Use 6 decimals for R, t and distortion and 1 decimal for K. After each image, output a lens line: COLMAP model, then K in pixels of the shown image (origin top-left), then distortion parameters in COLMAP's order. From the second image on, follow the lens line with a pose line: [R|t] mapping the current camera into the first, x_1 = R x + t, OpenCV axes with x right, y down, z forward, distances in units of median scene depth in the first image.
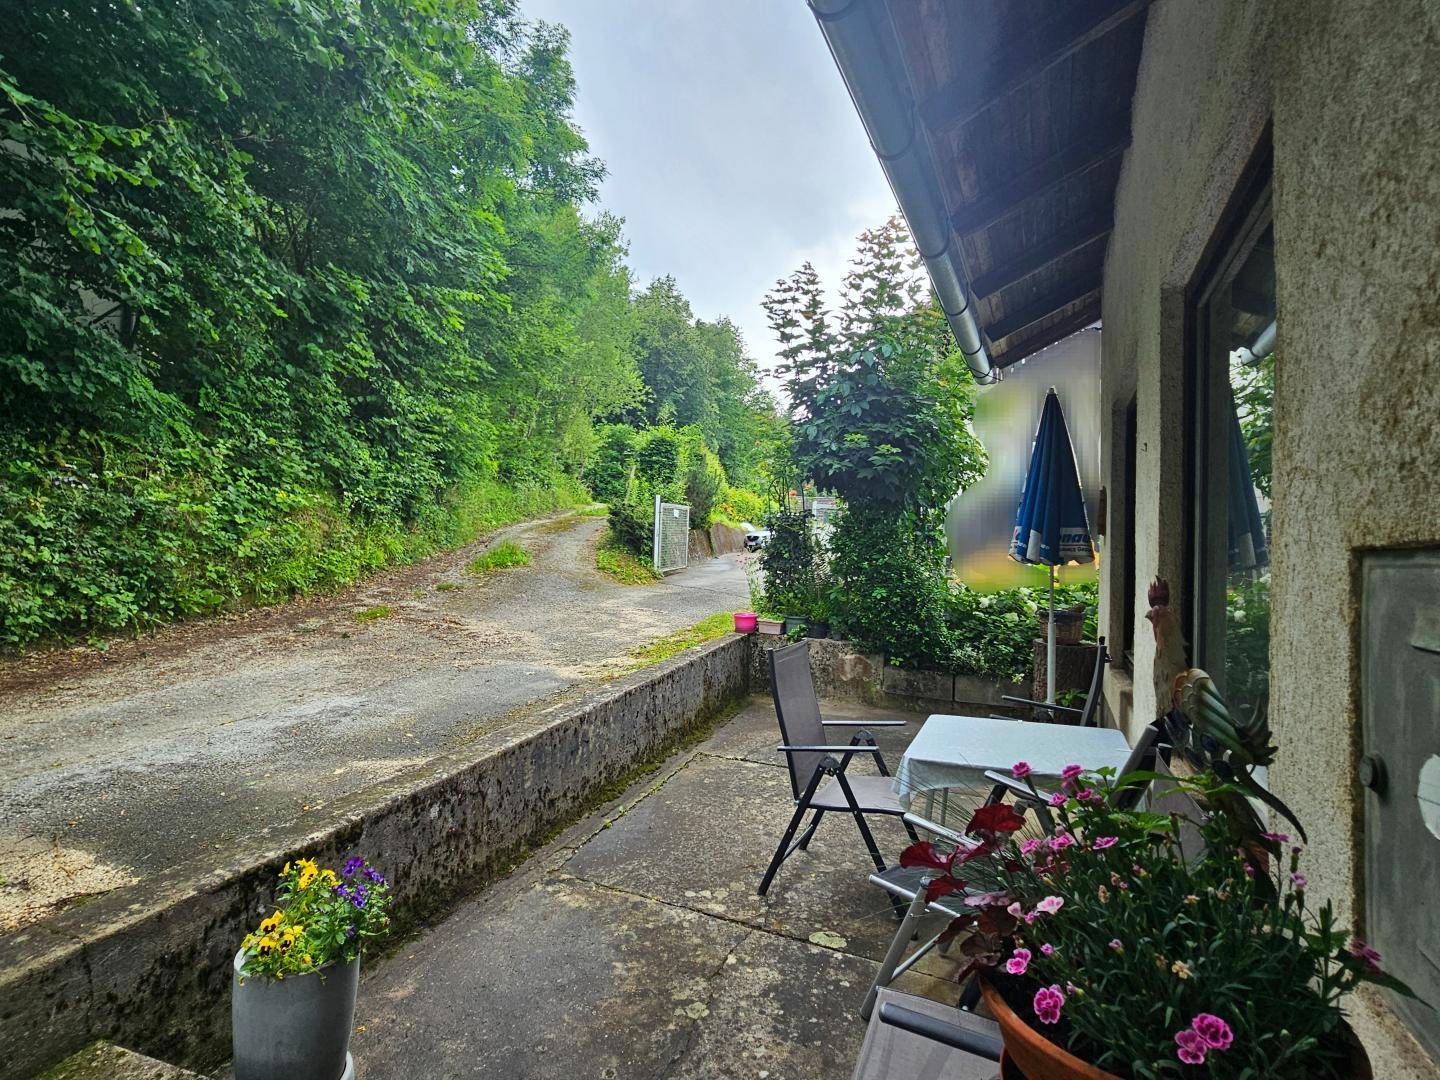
lens RADIAL K [[764.5, 0, 720.0], [0, 764.5, 540.0], [0, 0, 1]] dist [0.002602, 0.000699]
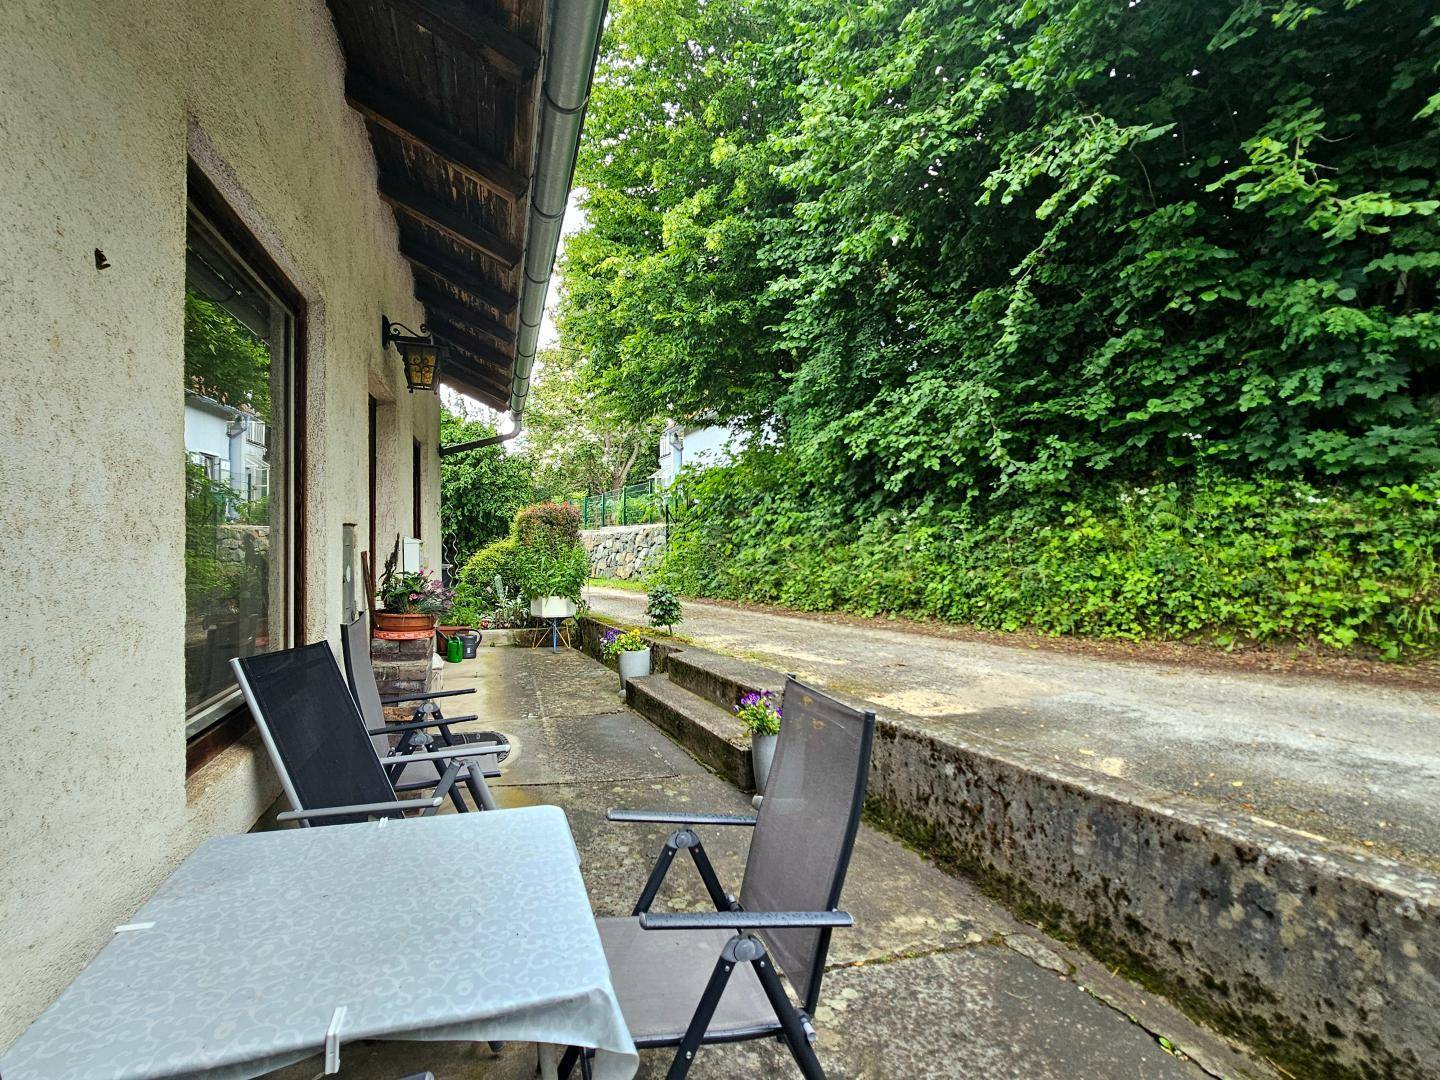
lens RADIAL K [[764.5, 0, 720.0], [0, 764.5, 540.0], [0, 0, 1]] dist [0.002602, 0.000699]
pose [[-0.767860, -0.018879, -0.640339, 0.527945], [-0.005467, 0.999722, -0.022918, 0.048530], [0.640594, -0.014097, -0.767750, 1.477414]]
